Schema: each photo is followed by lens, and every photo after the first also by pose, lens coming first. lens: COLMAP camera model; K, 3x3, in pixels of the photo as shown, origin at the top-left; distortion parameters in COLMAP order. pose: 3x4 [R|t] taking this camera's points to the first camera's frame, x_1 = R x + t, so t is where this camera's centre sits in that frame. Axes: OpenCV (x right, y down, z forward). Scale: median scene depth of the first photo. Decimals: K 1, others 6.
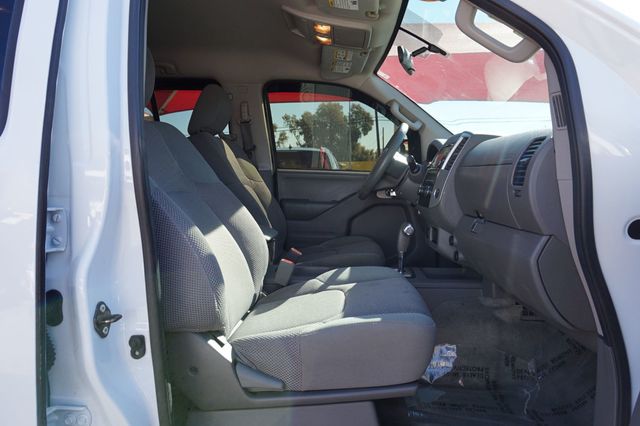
lens RADIAL K [[431.8, 0, 320.0], [0, 431.8, 213.0], [0, 0, 1]] dist [0.005550, 0.001732]
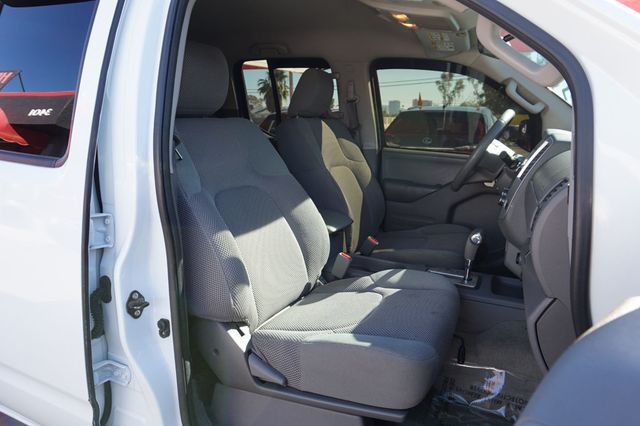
lens RADIAL K [[431.3, 0, 320.0], [0, 431.3, 213.0], [0, 0, 1]] dist [-0.004021, -0.000859]
pose [[0.929038, 0.099613, -0.356323, 0.234696], [-0.060048, 0.990901, 0.120451, -0.113369], [0.365079, -0.090507, 0.926566, 0.032799]]
